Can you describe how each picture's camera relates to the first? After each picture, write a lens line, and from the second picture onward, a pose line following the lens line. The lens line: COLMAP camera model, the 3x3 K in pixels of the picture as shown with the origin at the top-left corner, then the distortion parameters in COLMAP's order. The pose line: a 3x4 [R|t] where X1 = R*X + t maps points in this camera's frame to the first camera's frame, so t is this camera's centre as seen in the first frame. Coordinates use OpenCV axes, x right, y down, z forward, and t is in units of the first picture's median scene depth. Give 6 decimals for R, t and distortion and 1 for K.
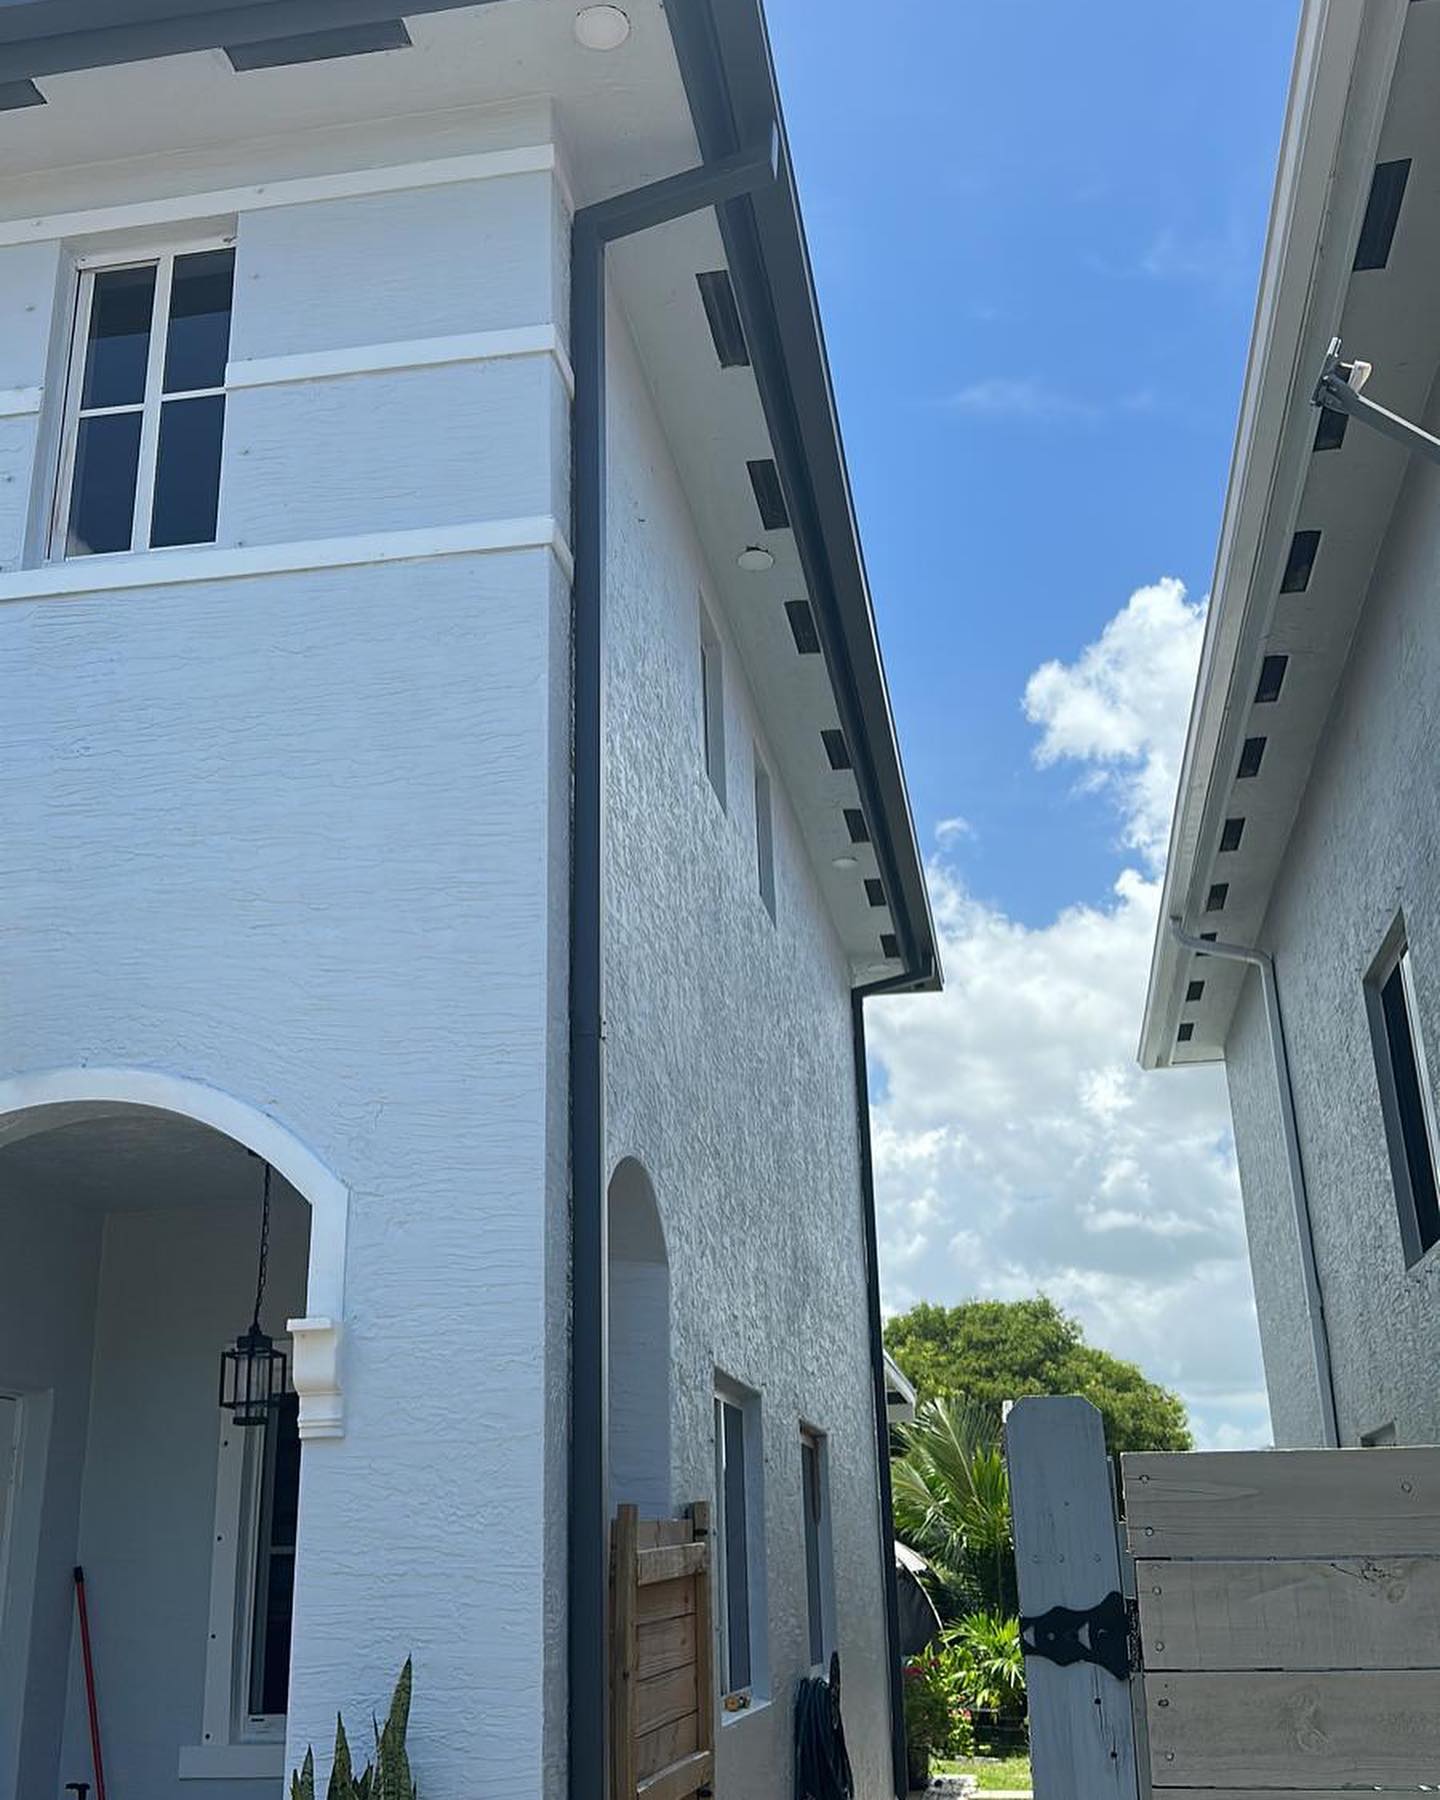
lens RADIAL K [[1866.2, 0, 717.0], [0, 1866.2, 890.8], [0, 0, 1]] dist [0.135063, -0.276291]
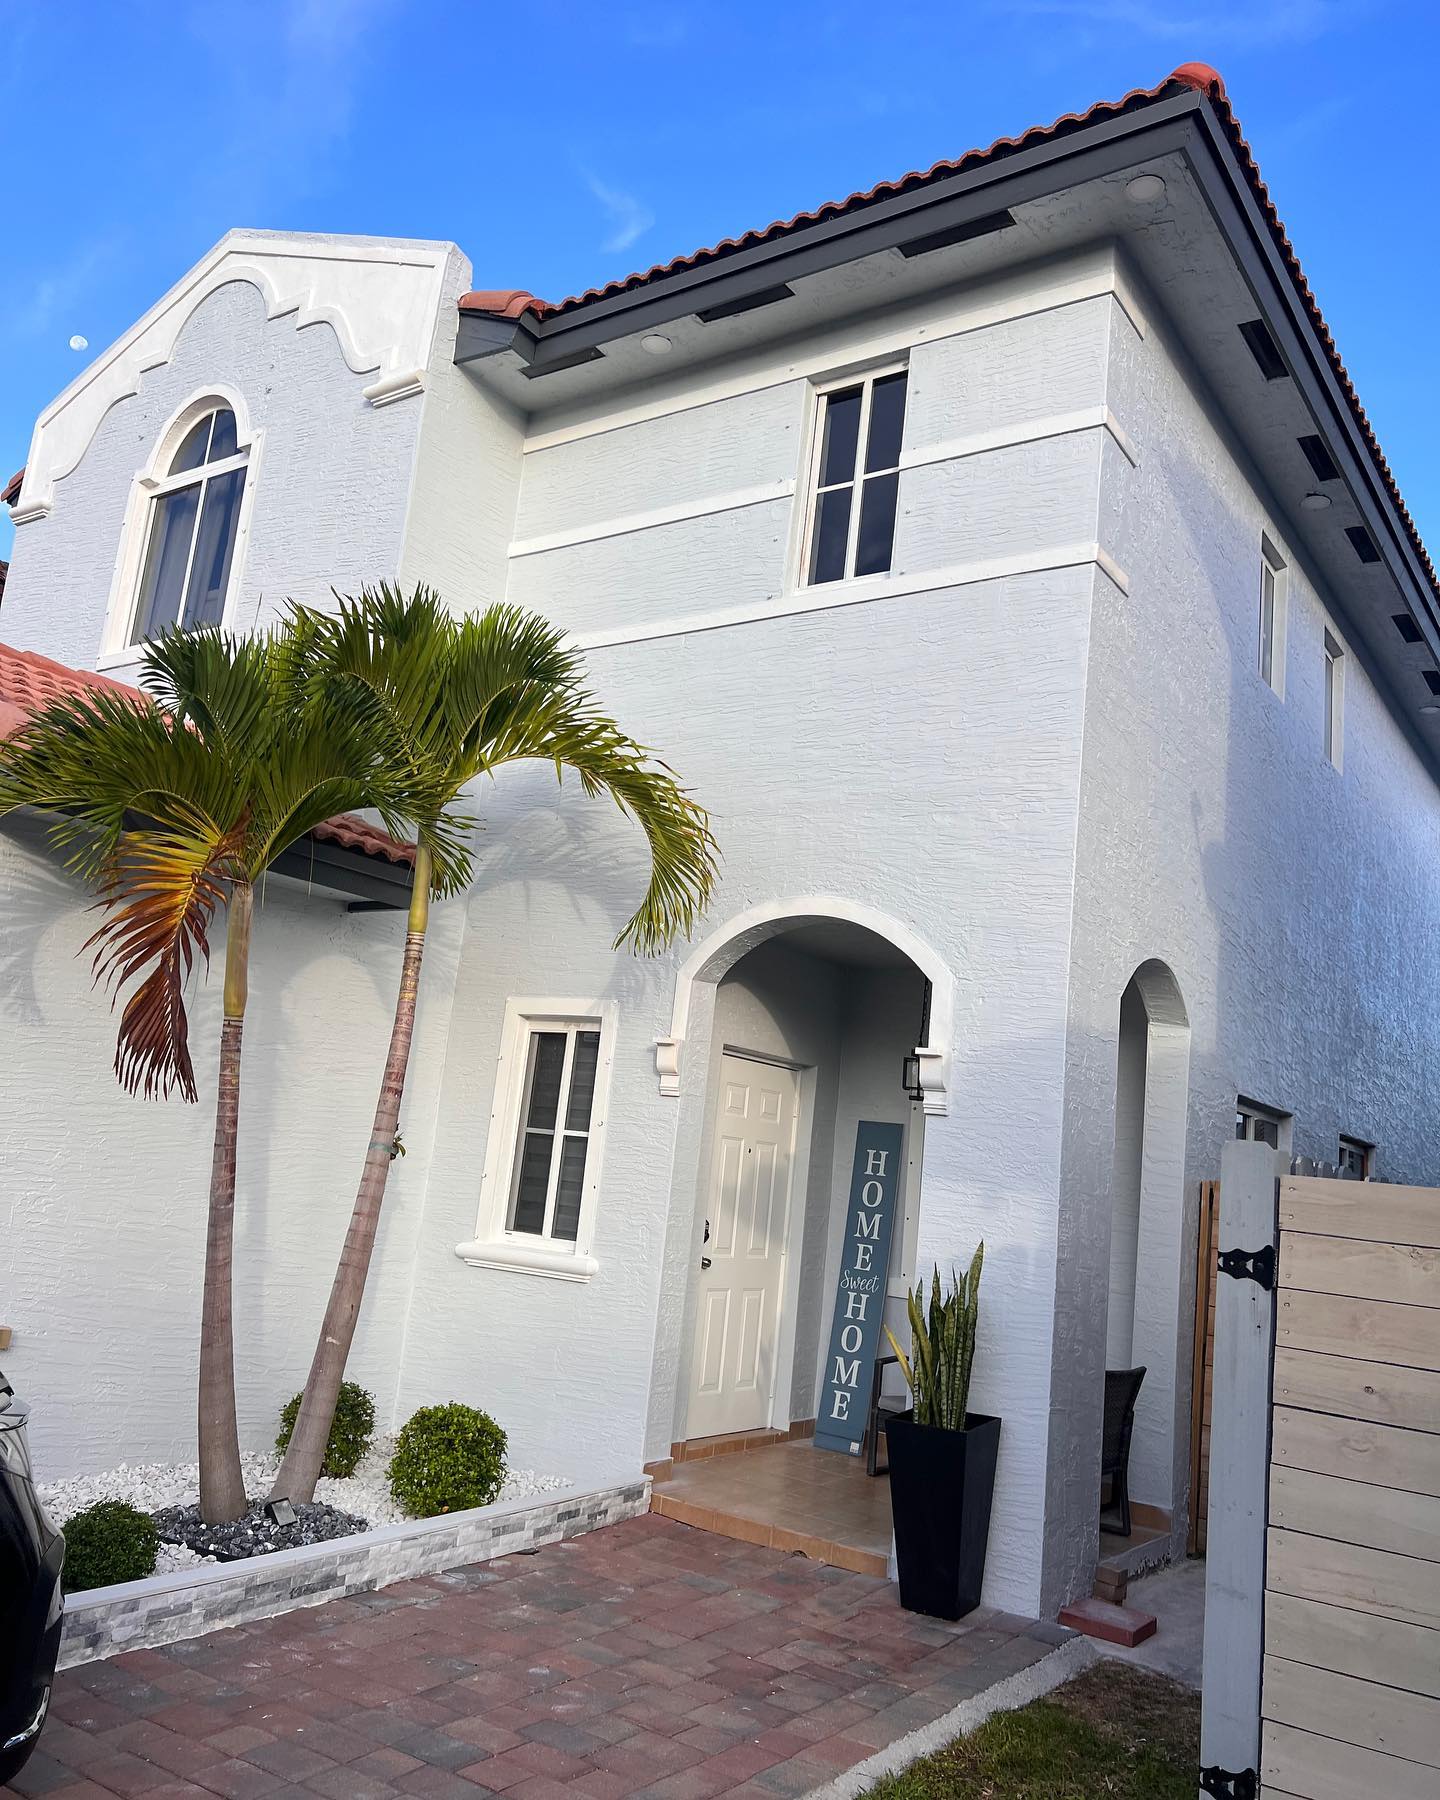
lens RADIAL K [[1428.0, 0, 718.5], [0, 1428.0, 880.5], [0, 0, 1]] dist [0.071036, -0.079654]
pose [[0.898716, 0.027180, -0.437688, 0.146815], [0.029196, 0.992155, 0.121561, -0.074306], [0.437558, -0.122027, 0.890872, -0.195357]]
